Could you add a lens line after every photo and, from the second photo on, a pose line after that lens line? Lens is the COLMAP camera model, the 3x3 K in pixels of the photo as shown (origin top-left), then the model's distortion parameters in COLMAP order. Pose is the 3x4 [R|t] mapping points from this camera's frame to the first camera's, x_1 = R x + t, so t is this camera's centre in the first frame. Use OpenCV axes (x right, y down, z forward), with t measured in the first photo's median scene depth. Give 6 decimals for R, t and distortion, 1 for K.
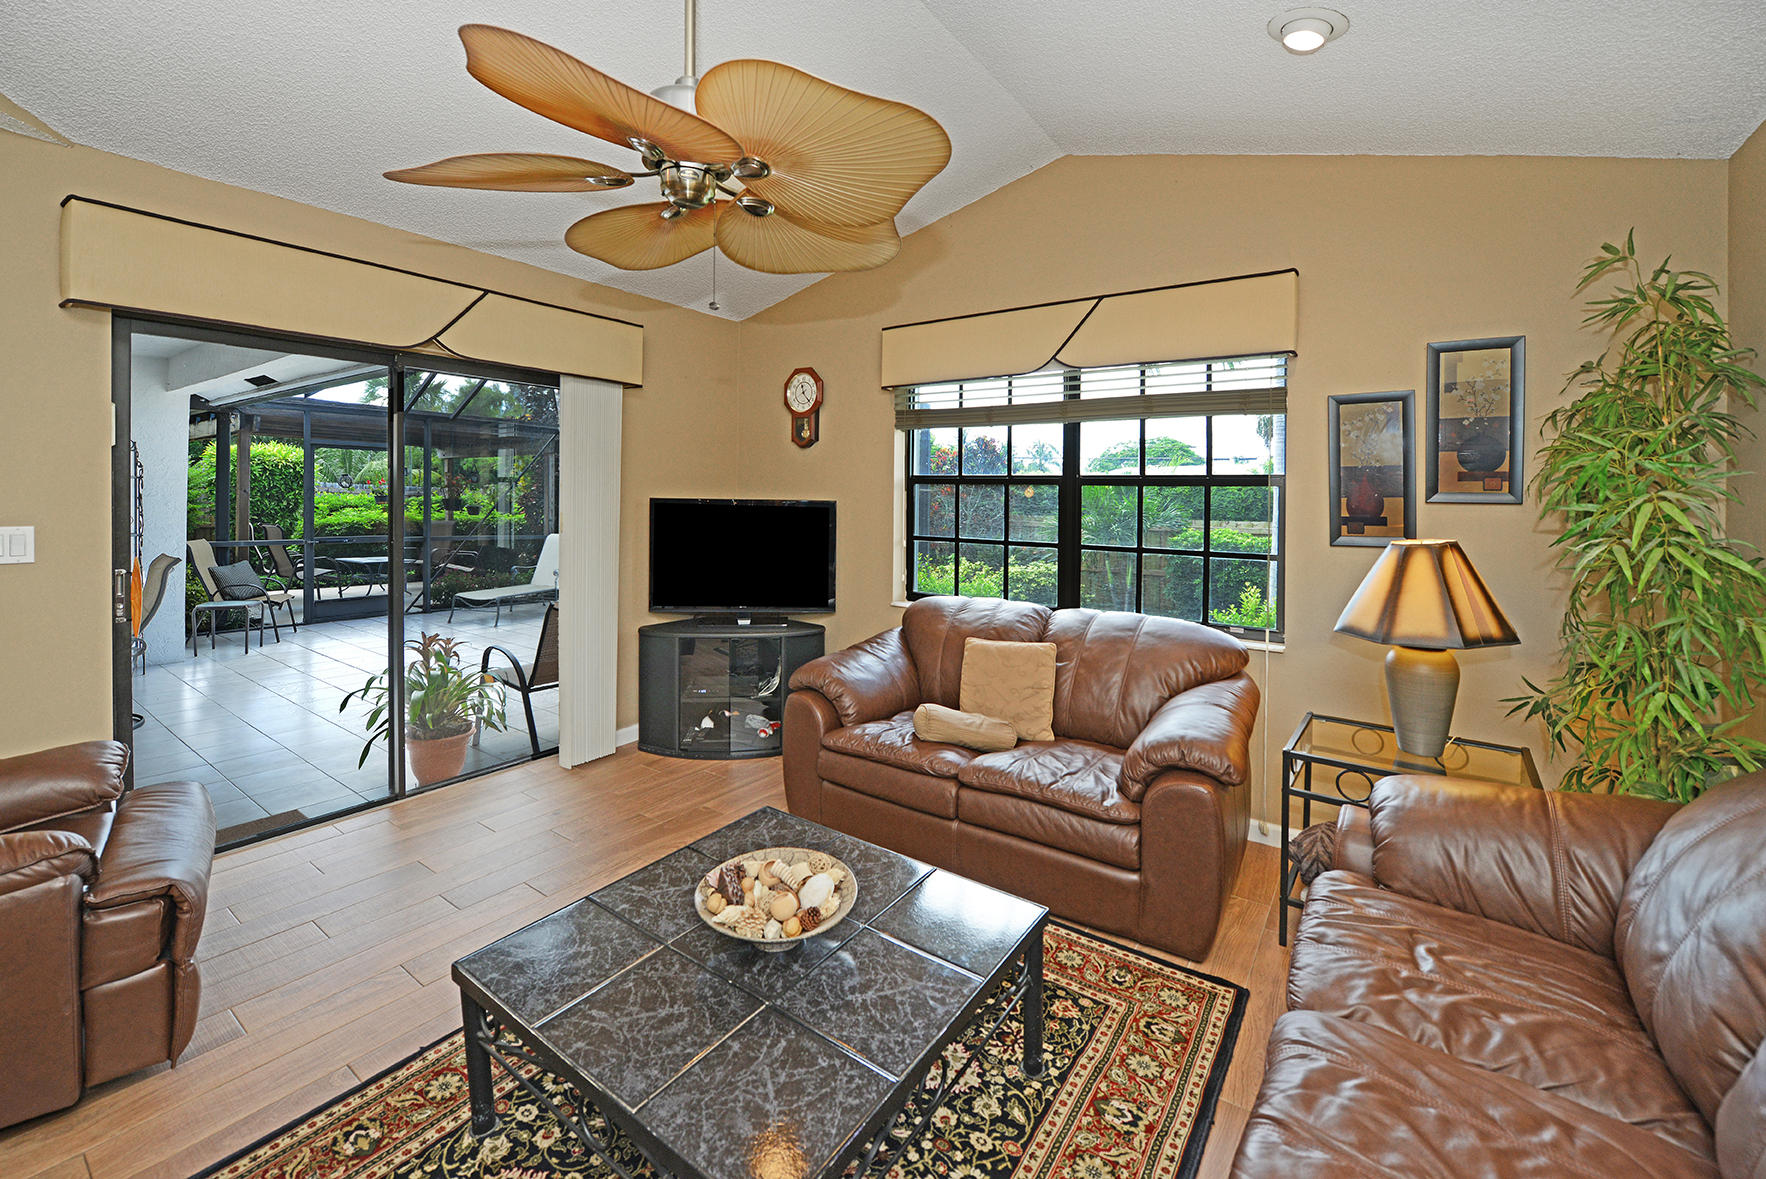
lens RADIAL K [[745.0, 0, 861.1], [0, 745.0, 509.4], [0, 0, 1]] dist [-0.013987, 0.000718]
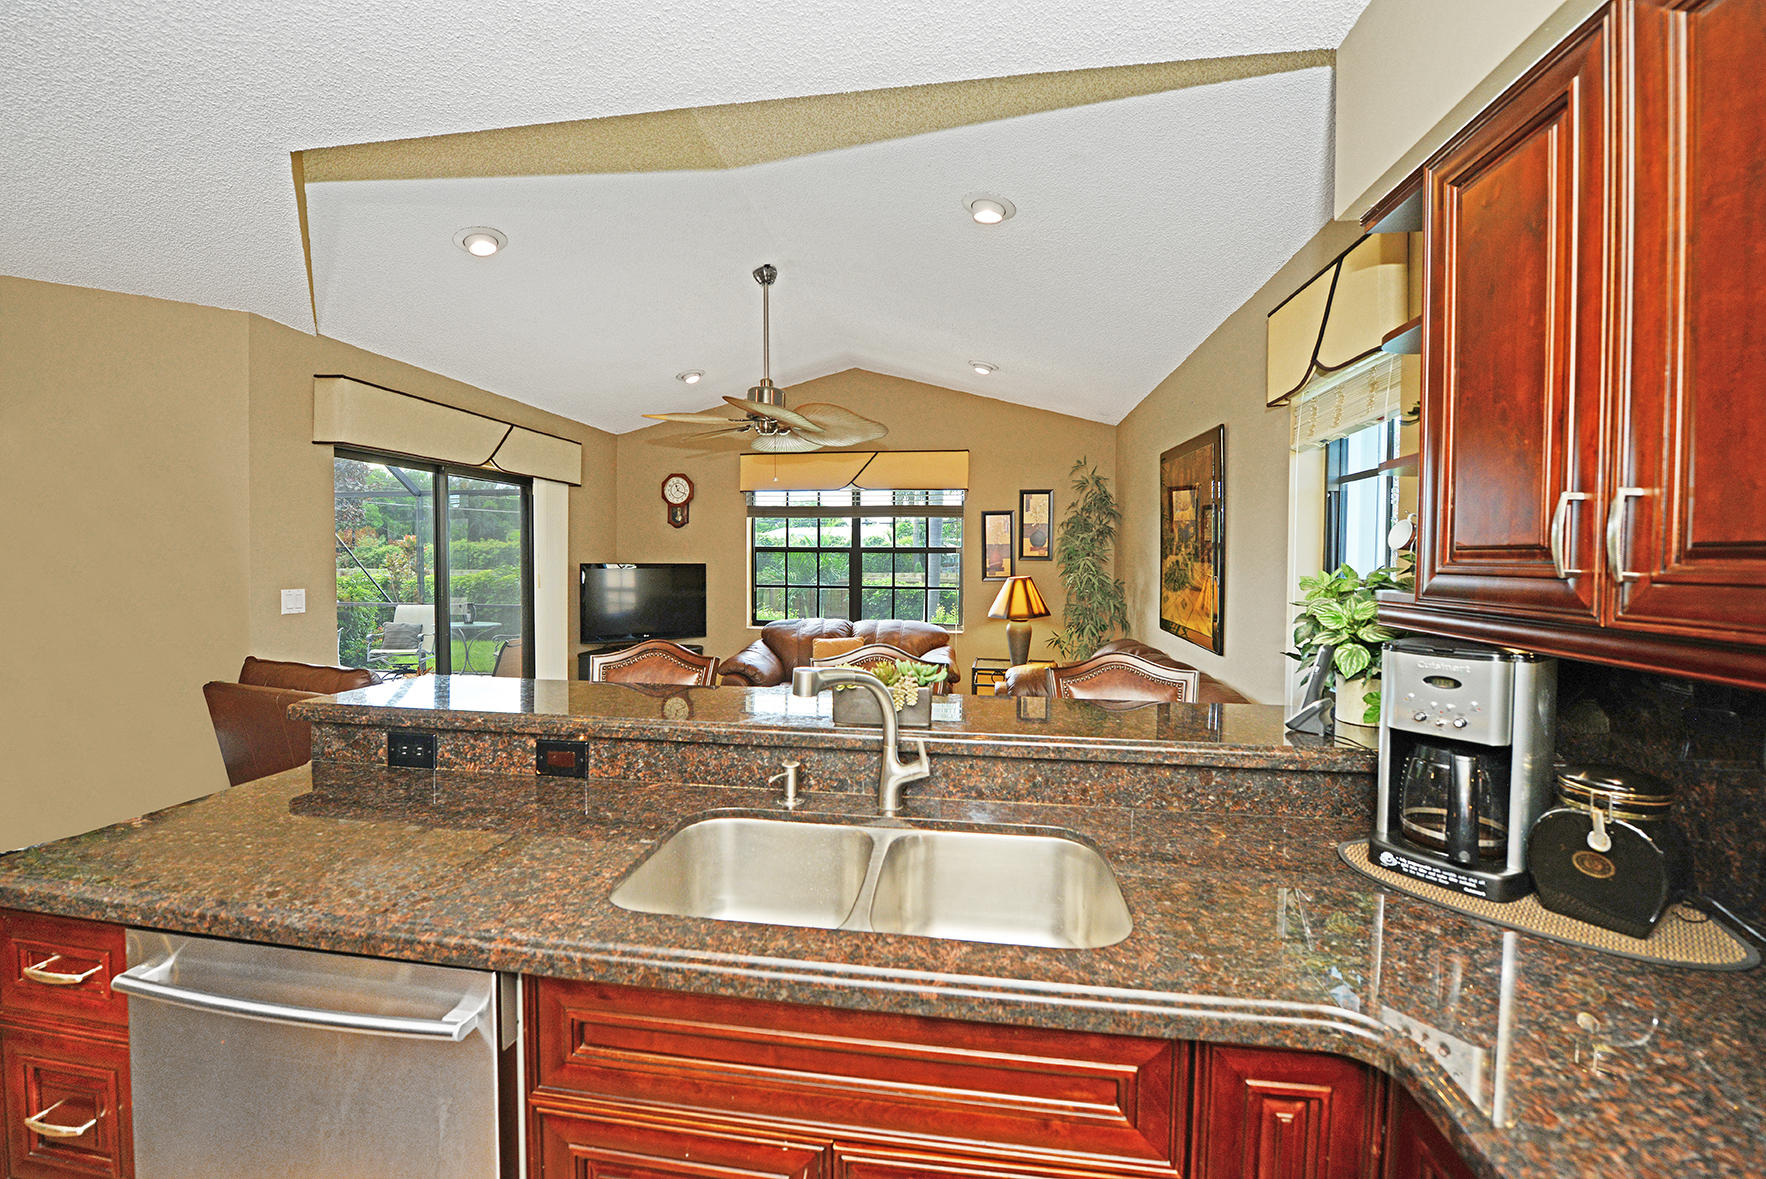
lens RADIAL K [[745.0, 0, 879.8], [0, 745.0, 582.0], [0, 0, 1]] dist [-0.013987, 0.000718]
pose [[0.889437, -0.020574, 0.456594, -0.485723], [0.014155, 0.999747, 0.017474, 0.006452], [-0.456839, -0.009079, 0.889503, -0.613842]]
